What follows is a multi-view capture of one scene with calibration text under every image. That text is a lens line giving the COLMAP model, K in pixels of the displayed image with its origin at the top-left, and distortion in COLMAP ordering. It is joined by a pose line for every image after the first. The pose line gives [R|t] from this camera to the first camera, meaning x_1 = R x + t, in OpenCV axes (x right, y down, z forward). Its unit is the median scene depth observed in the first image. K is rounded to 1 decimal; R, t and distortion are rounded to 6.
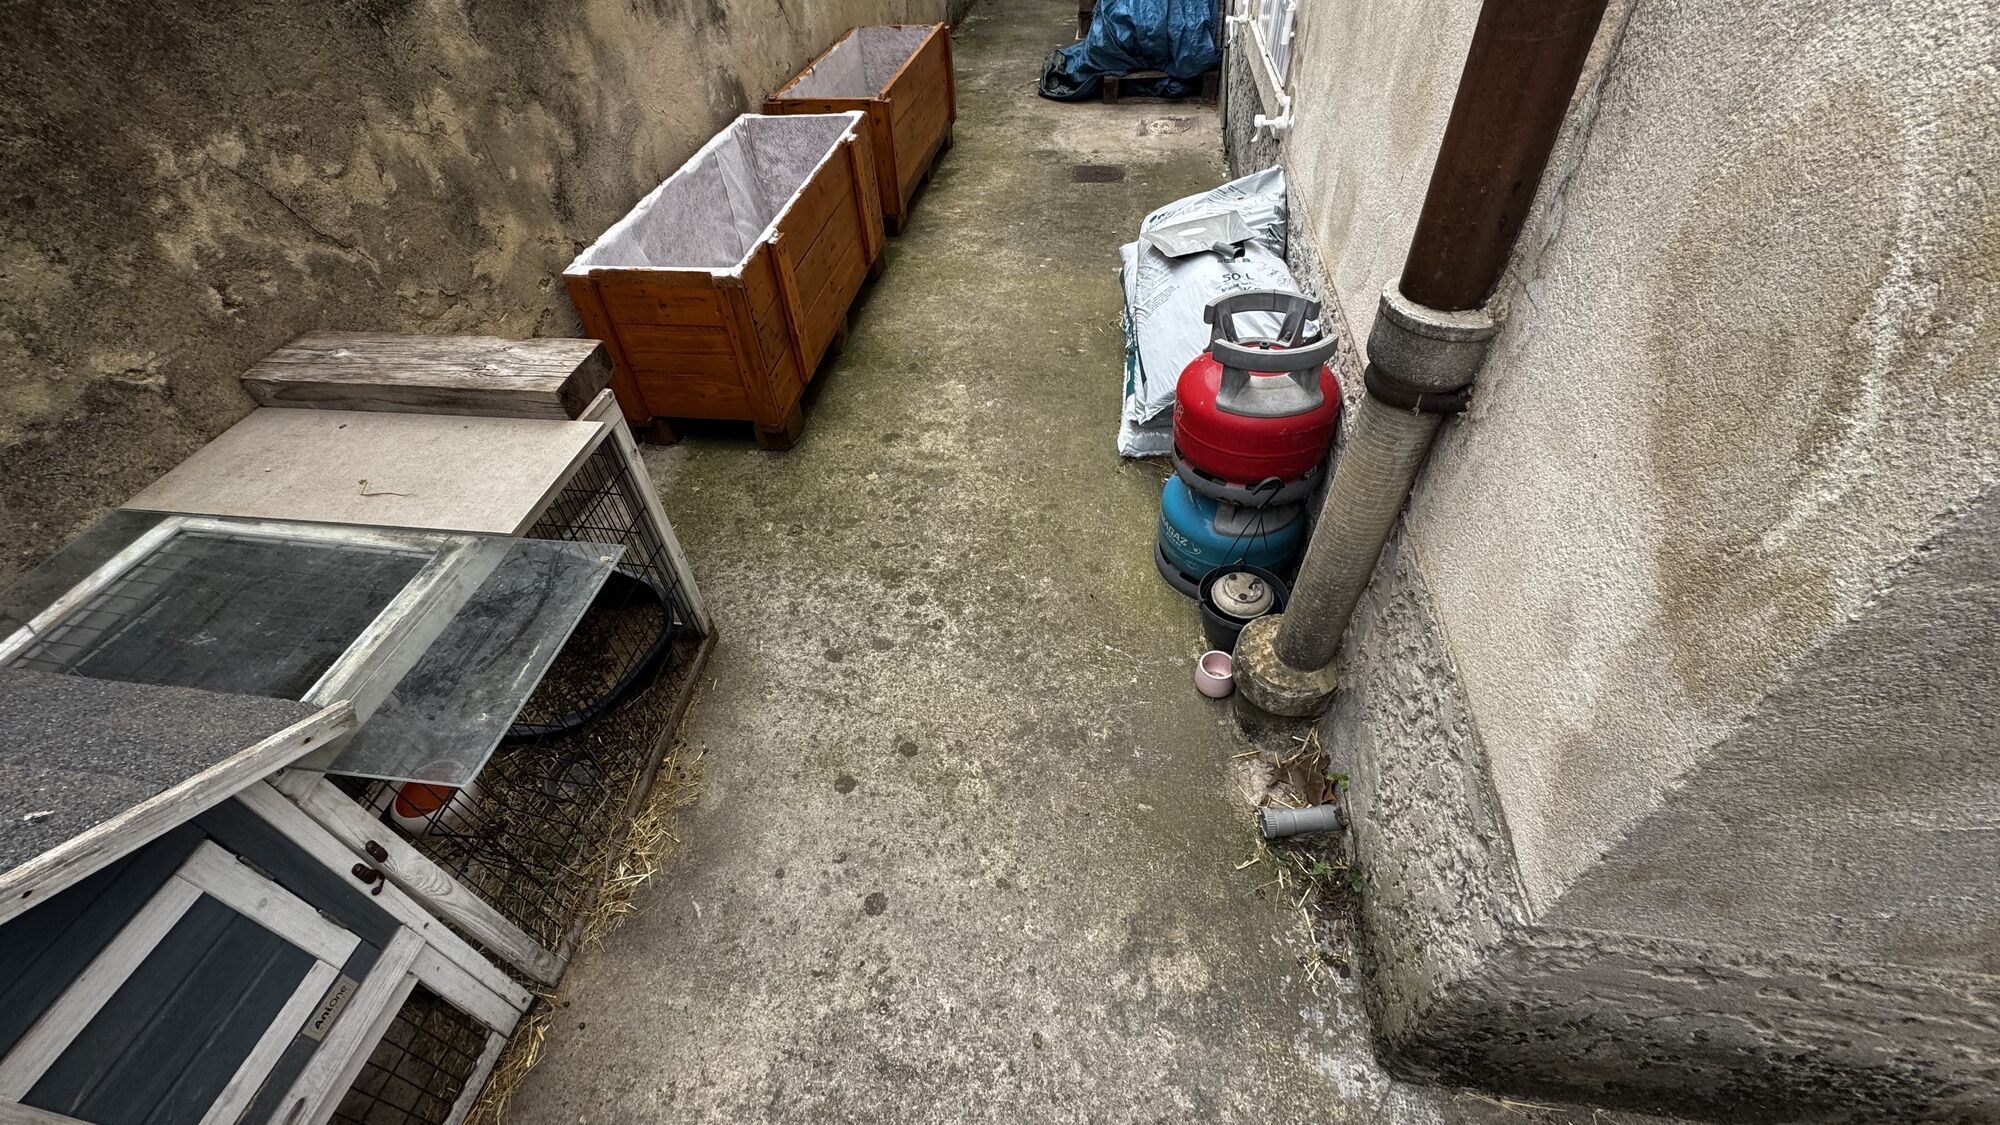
lens RADIAL K [[788.4, 0, 997.7], [0, 788.4, 564.0], [0, 0, 1]] dist [-0.001235, 0.000327]
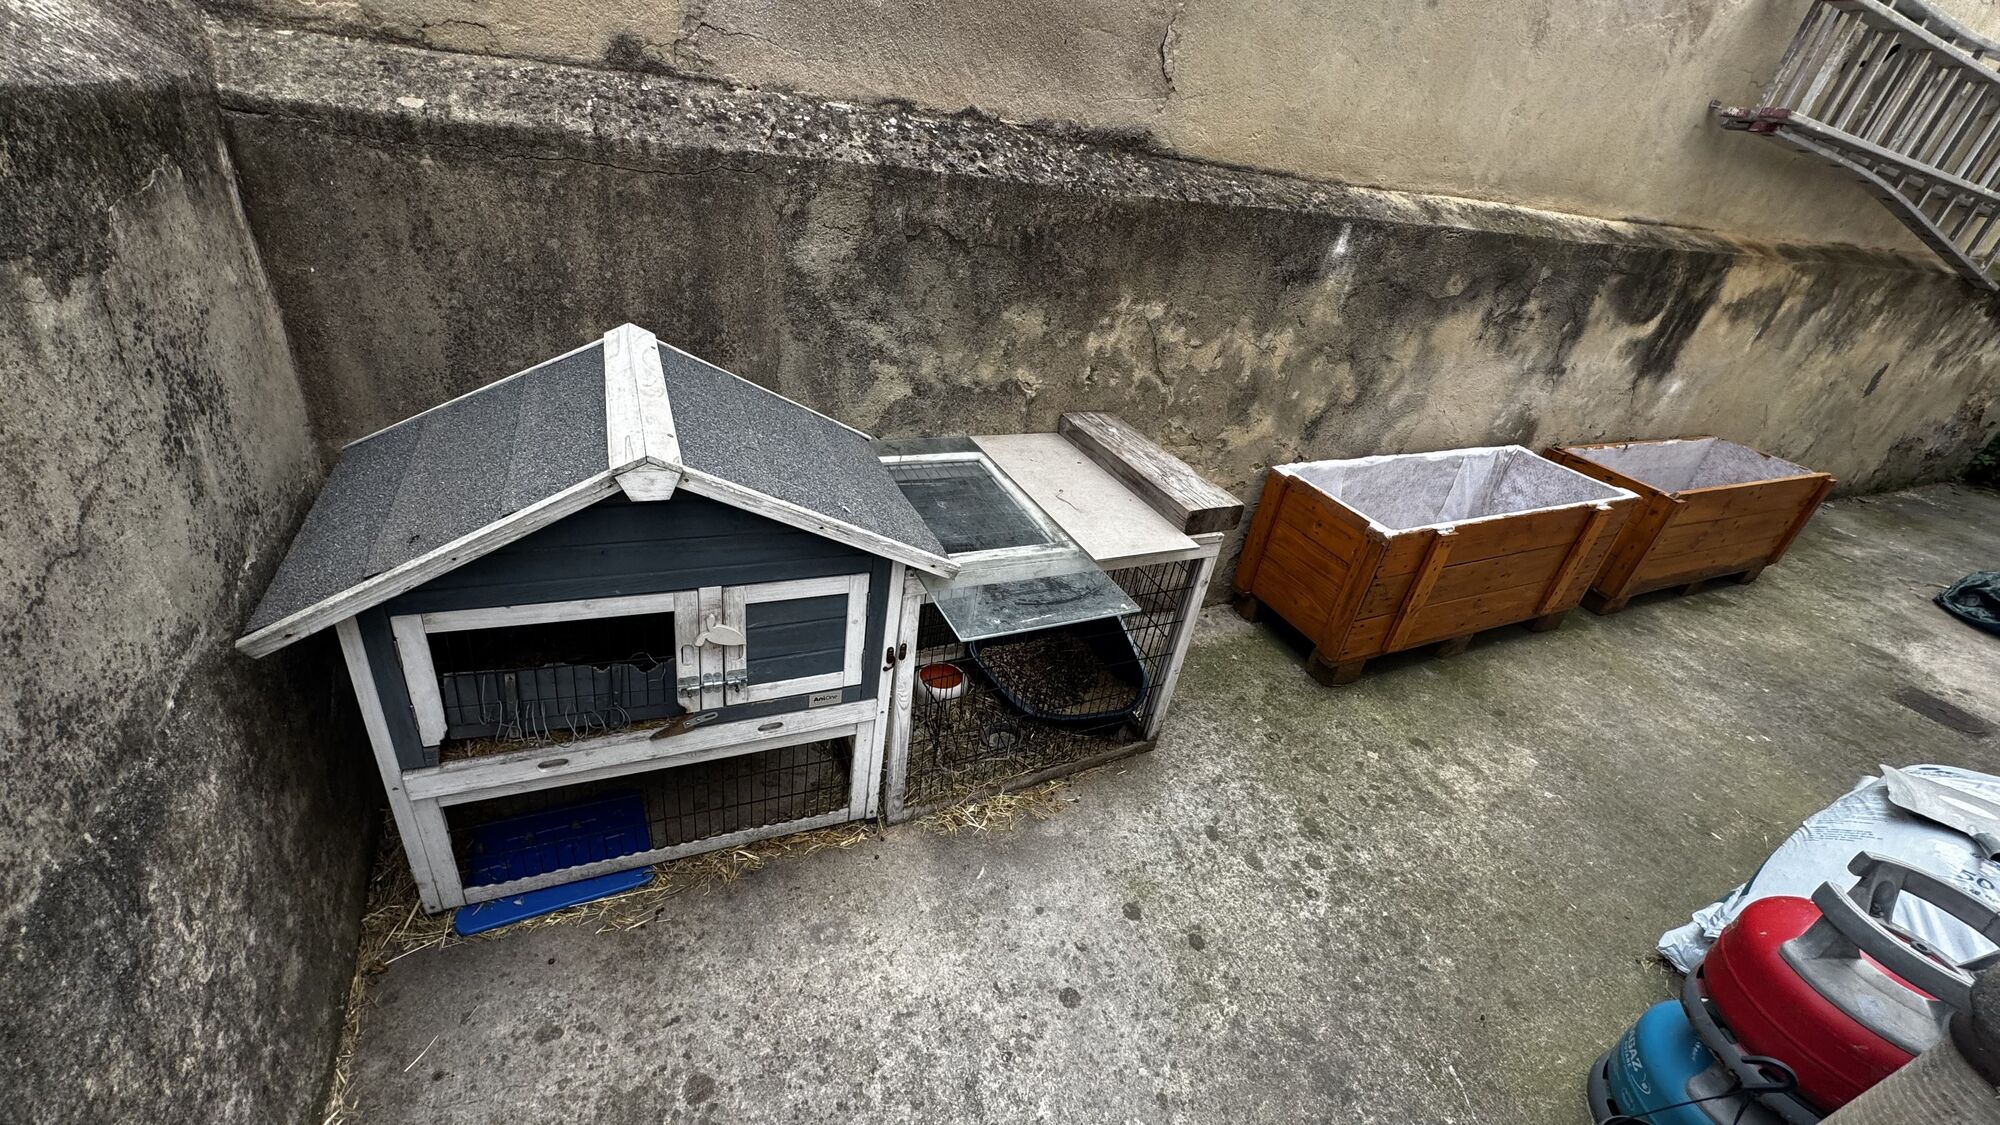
lens RADIAL K [[788.4, 0, 1007.3], [0, 788.4, 565.1], [0, 0, 1]] dist [-0.001235, 0.000327]
pose [[0.542255, 0.523240, -0.657404, 0.179950], [-0.695655, 0.718373, -0.002040, 0.060196], [0.471194, 0.458433, 0.753535, -0.116421]]
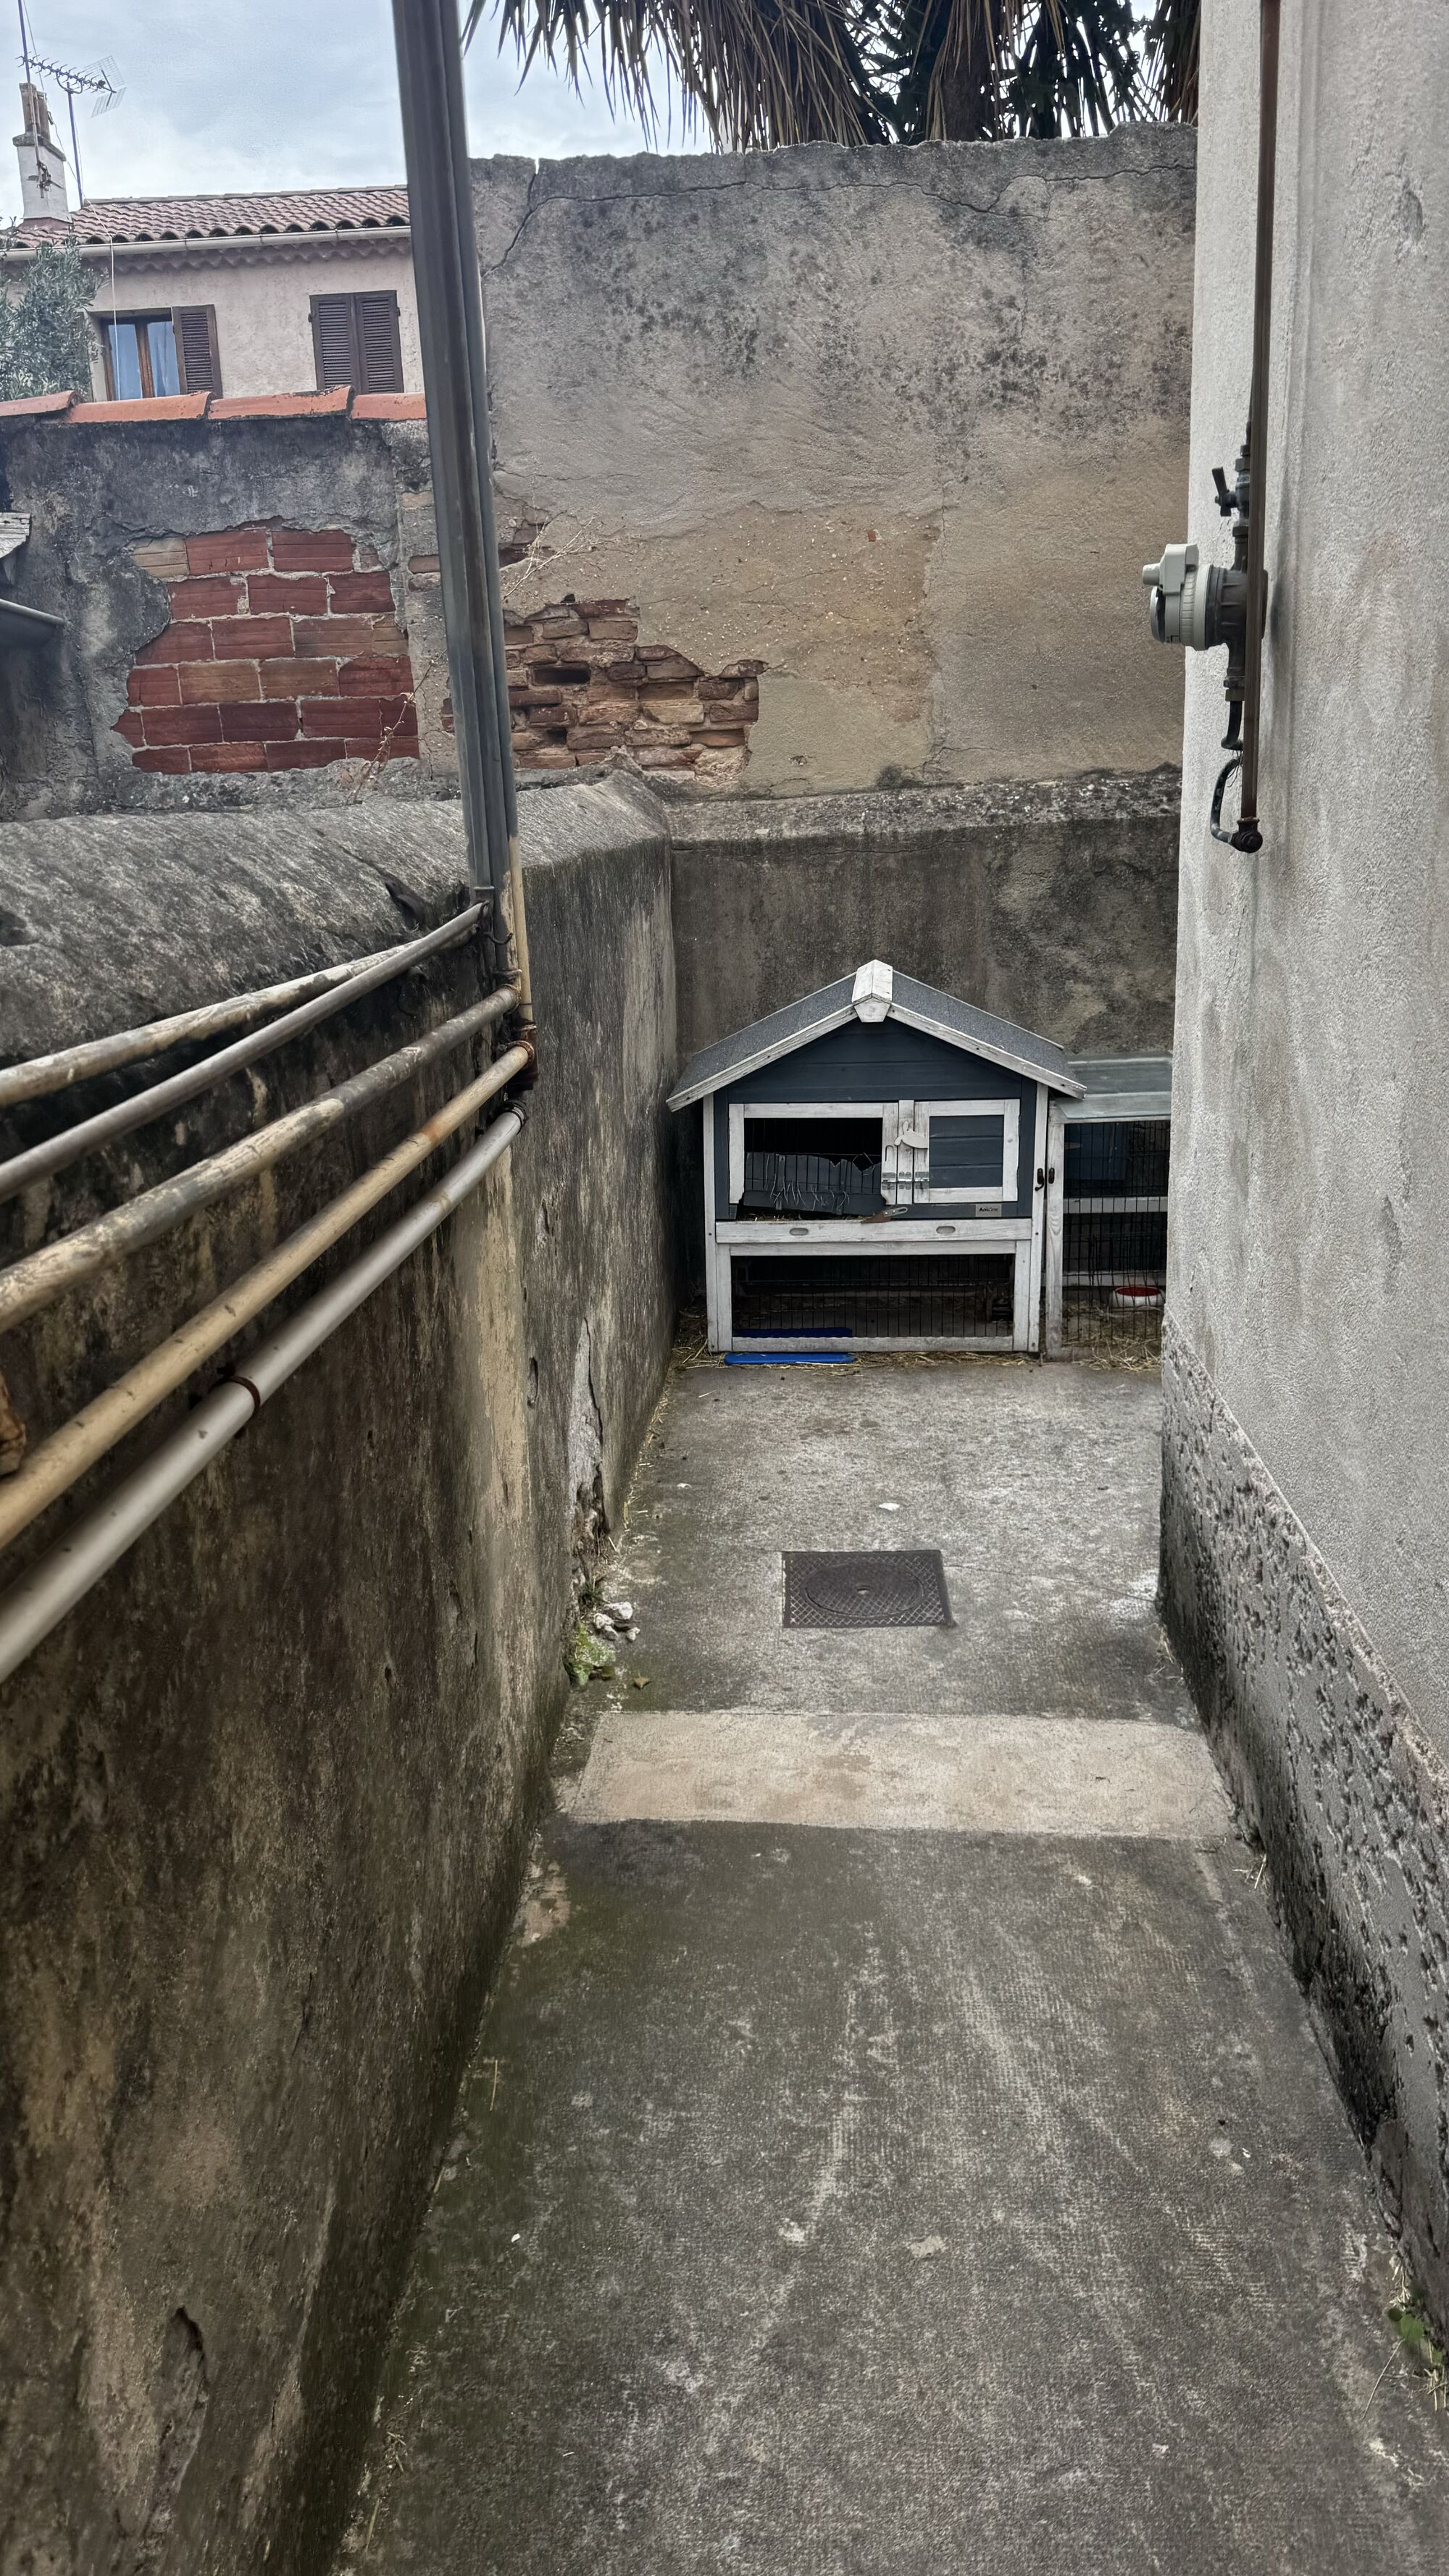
lens RADIAL K [[1775.2, 0, 714.6], [0, 1775.2, 1288.1], [0, 0, 1]] dist [0.105038, 0.000491]
pose [[0.073360, 0.319975, -0.944581, 2.190544], [-0.673202, 0.714681, 0.189814, 0.181680], [0.735810, 0.621970, 0.267837, -0.407036]]
